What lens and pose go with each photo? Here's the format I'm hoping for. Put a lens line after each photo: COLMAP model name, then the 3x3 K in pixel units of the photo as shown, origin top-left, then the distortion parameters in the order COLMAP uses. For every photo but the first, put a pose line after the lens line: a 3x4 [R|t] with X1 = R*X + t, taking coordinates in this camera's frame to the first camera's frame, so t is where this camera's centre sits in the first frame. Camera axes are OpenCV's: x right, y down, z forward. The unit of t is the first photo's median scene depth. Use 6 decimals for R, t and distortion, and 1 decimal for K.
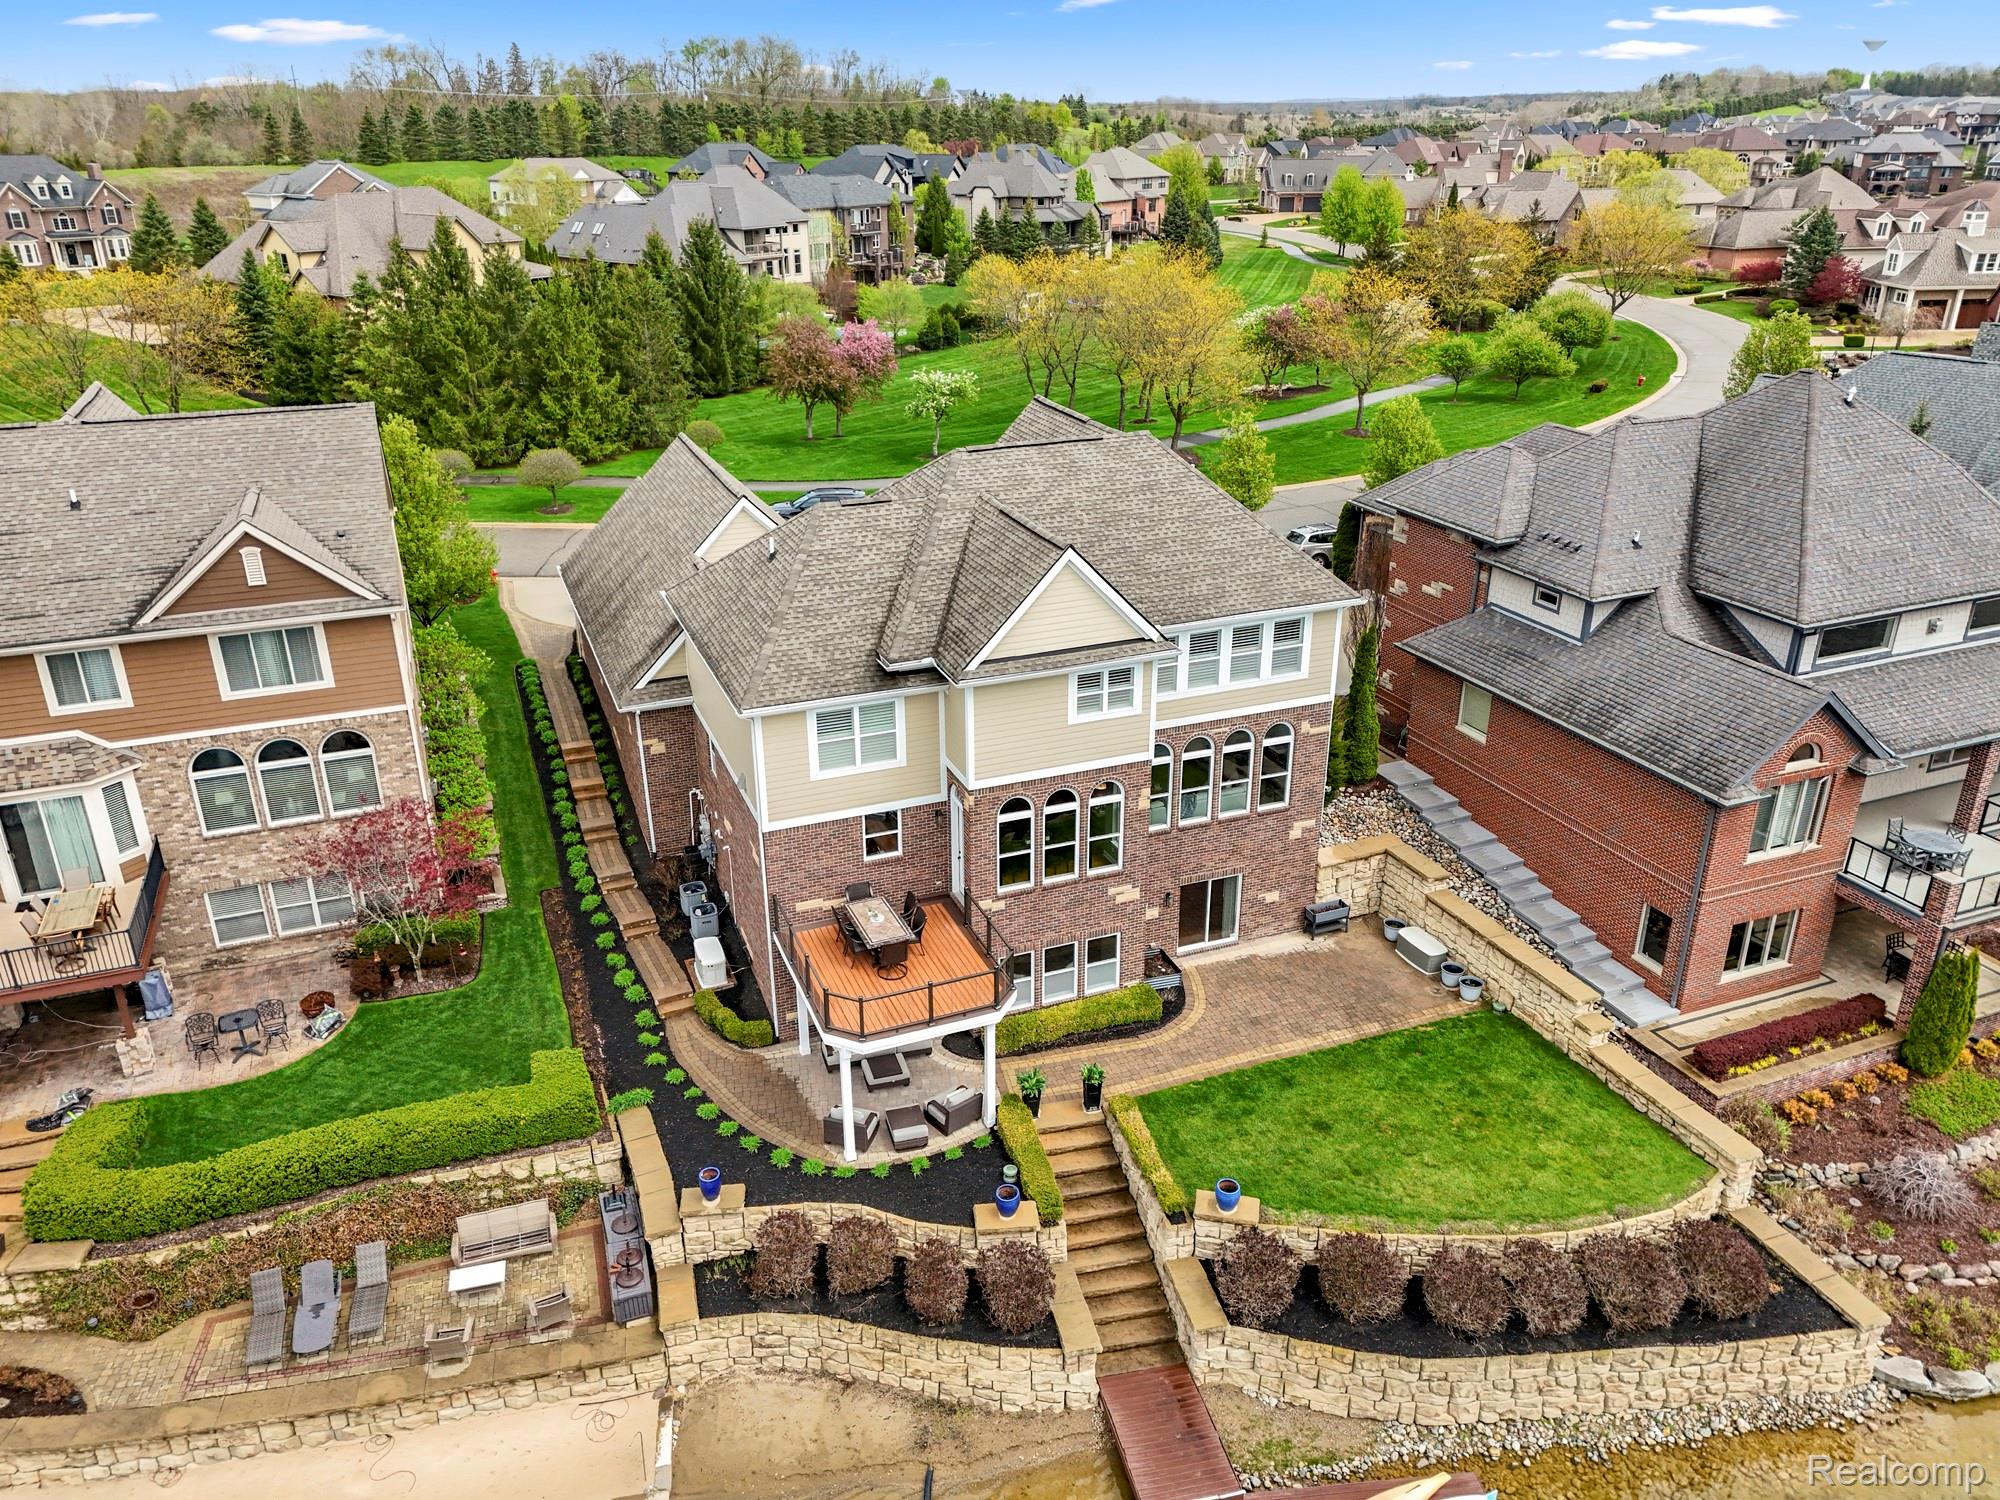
lens RADIAL K [[1466.4, 0, 1000.0], [0, 1466.4, 750.0], [0, 0, 1]] dist [0.071236, -0.061826]
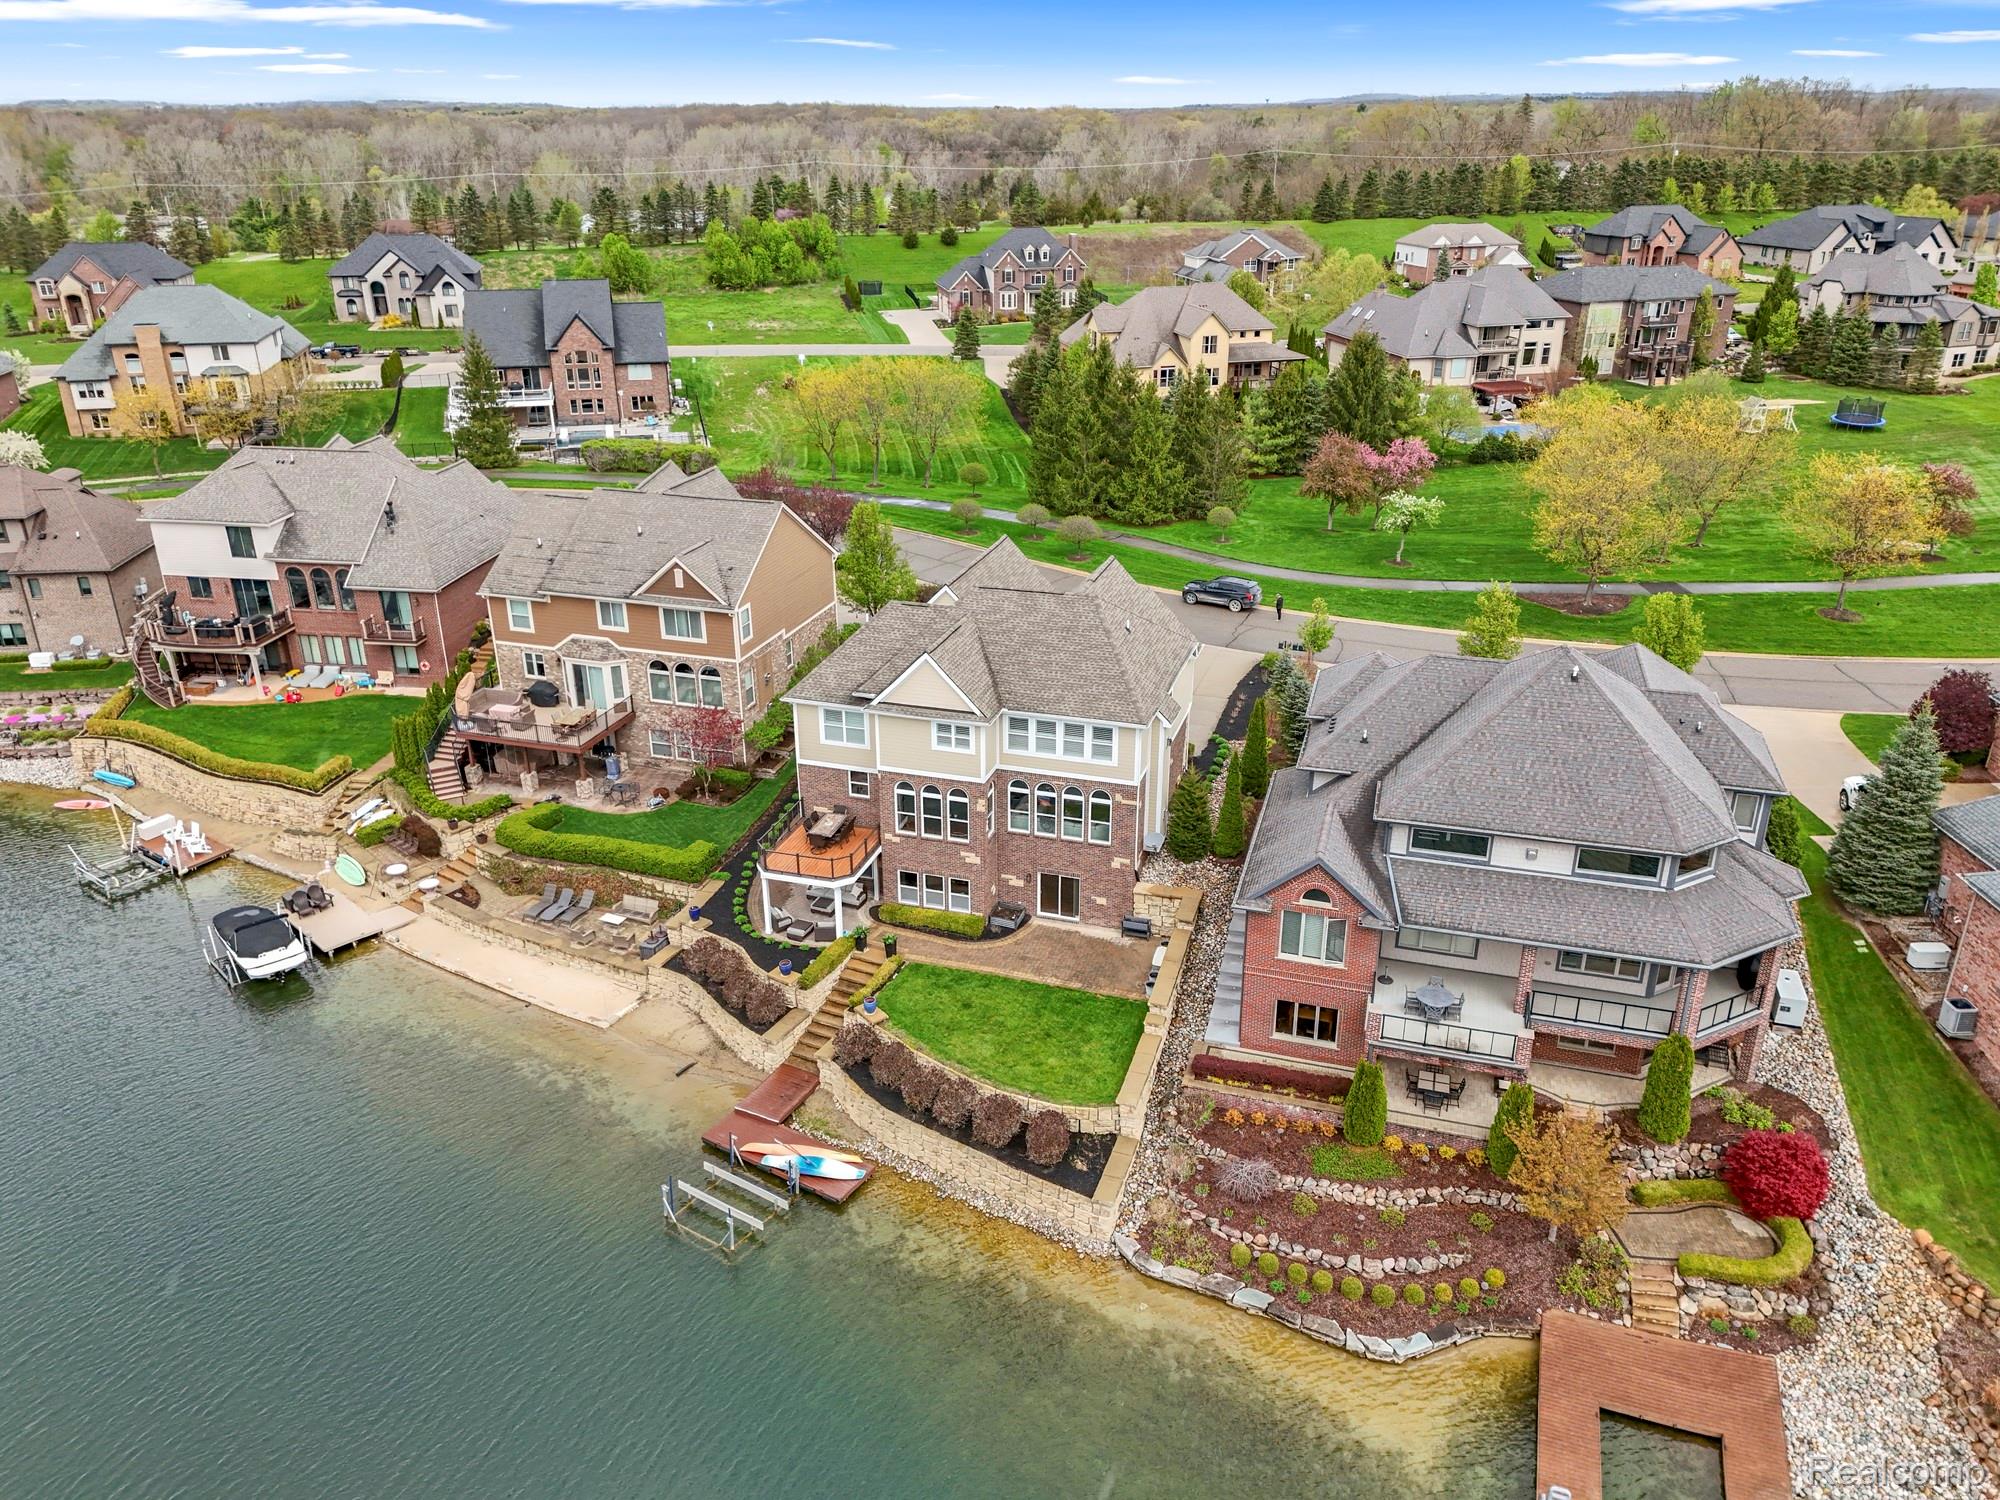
lens RADIAL K [[1466.4, 0, 1000.0], [0, 1466.4, 750.0], [0, 0, 1]] dist [0.071236, -0.061826]
pose [[0.771555, 0.252625, -0.583852, 1.068613], [-0.250714, 0.964243, 0.085899, -0.176782], [0.584675, 0.080104, 0.807303, -0.360608]]
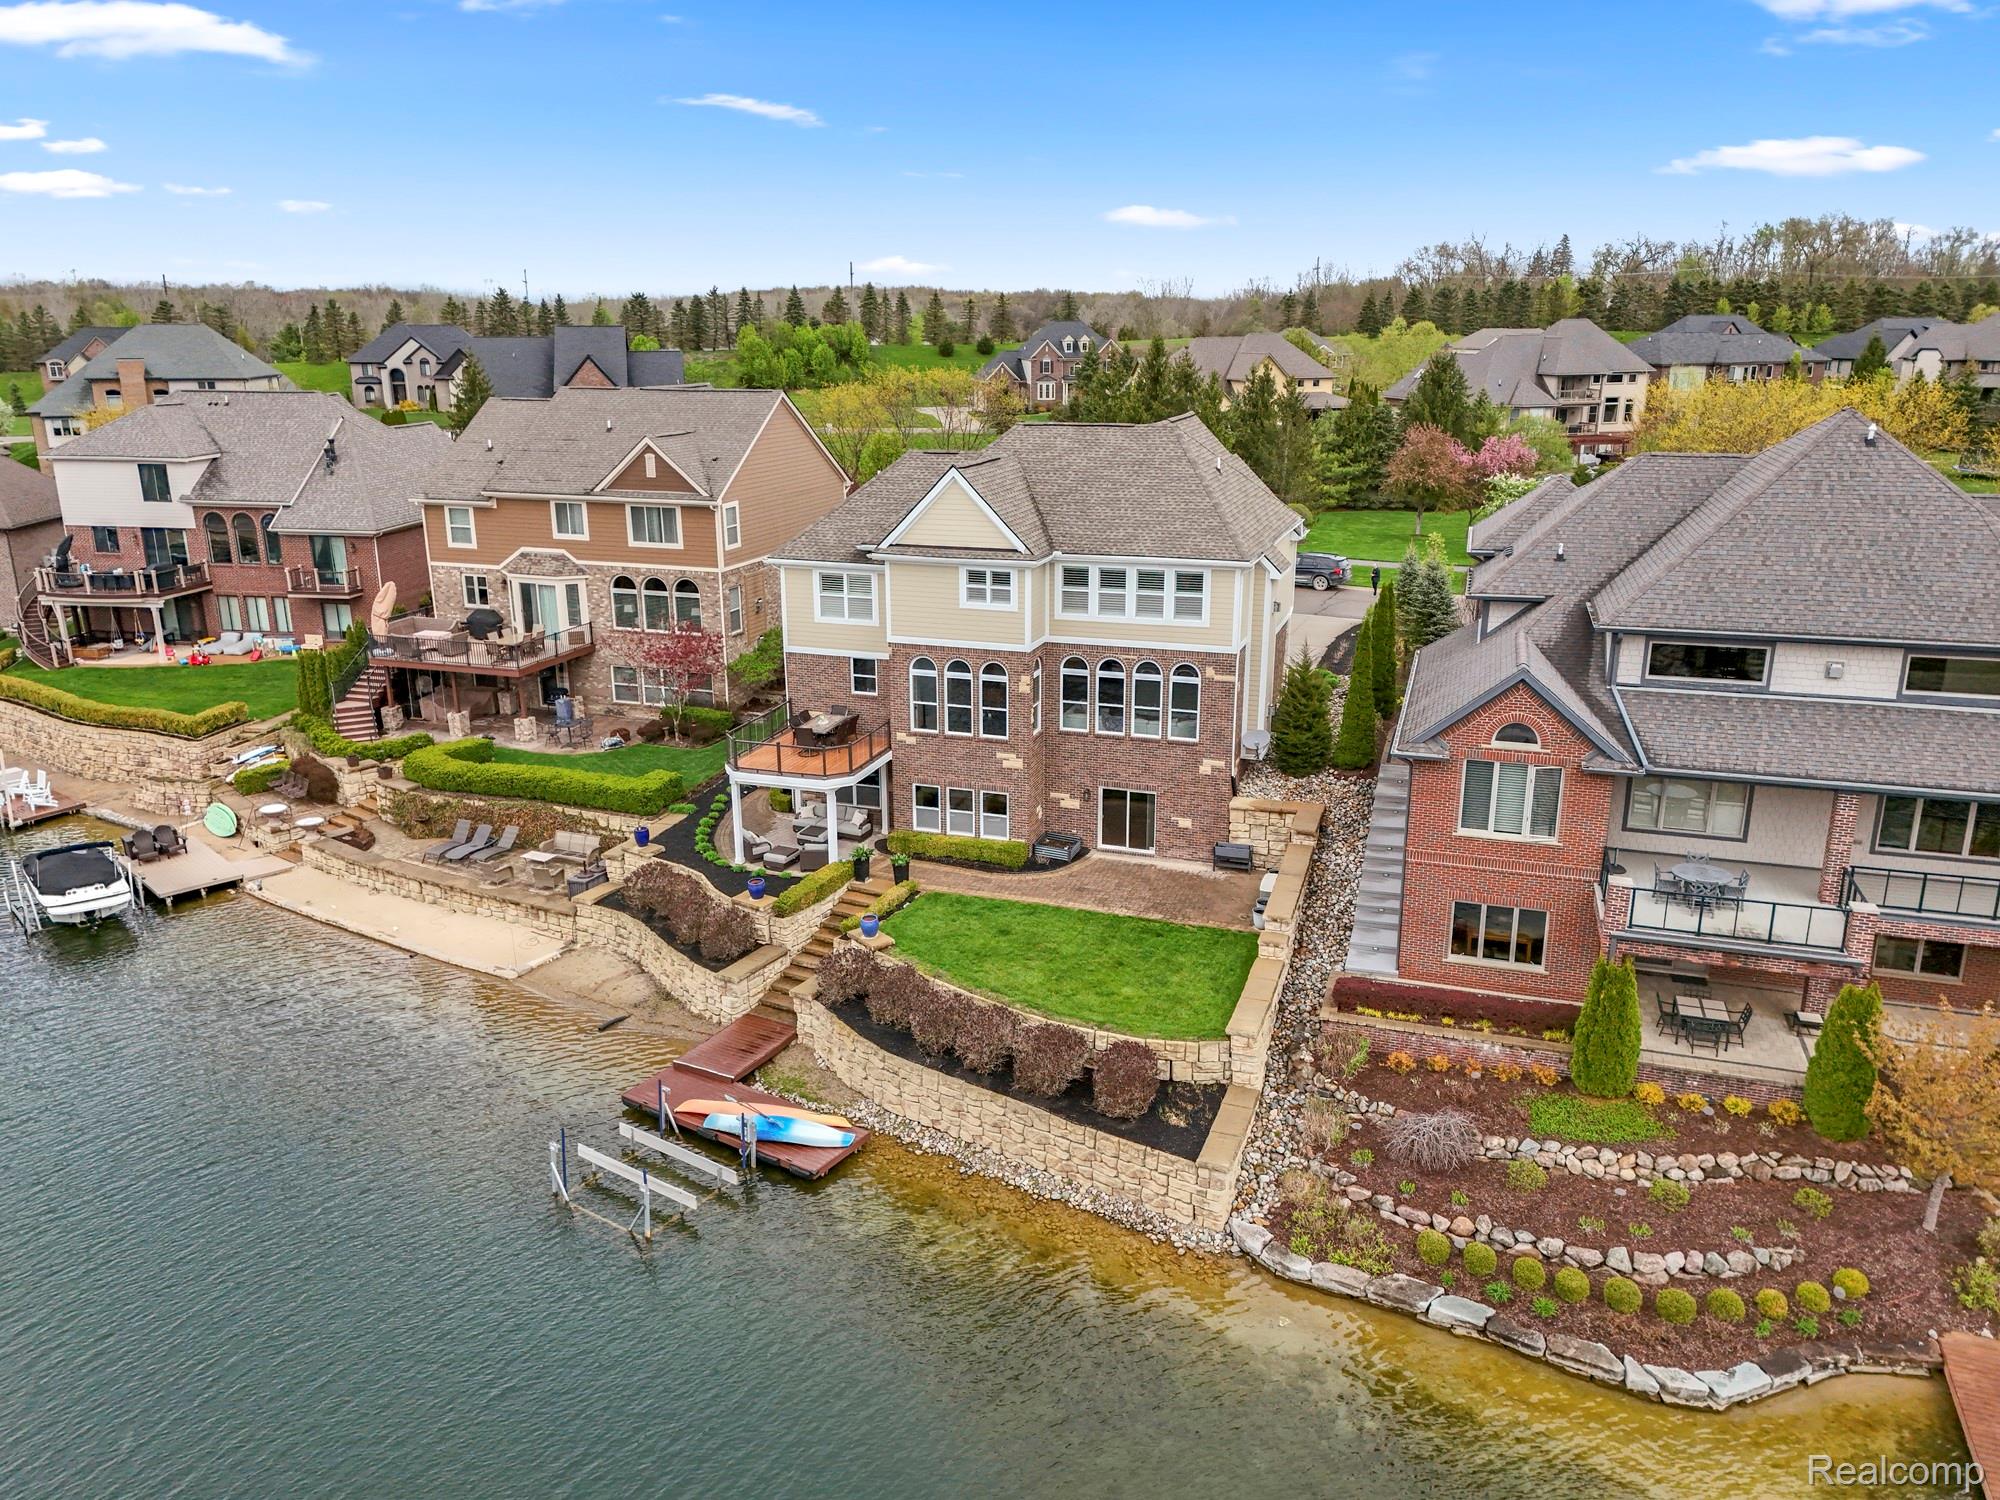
lens RADIAL K [[1466.4, 0, 1000.0], [0, 1466.4, 750.0], [0, 0, 1]] dist [0.071236, -0.061826]
pose [[0.757344, 0.184457, -0.626423, 0.870791], [-0.258411, 0.965627, -0.028078, 0.126468], [0.599712, 0.183139, 0.778978, 0.002510]]
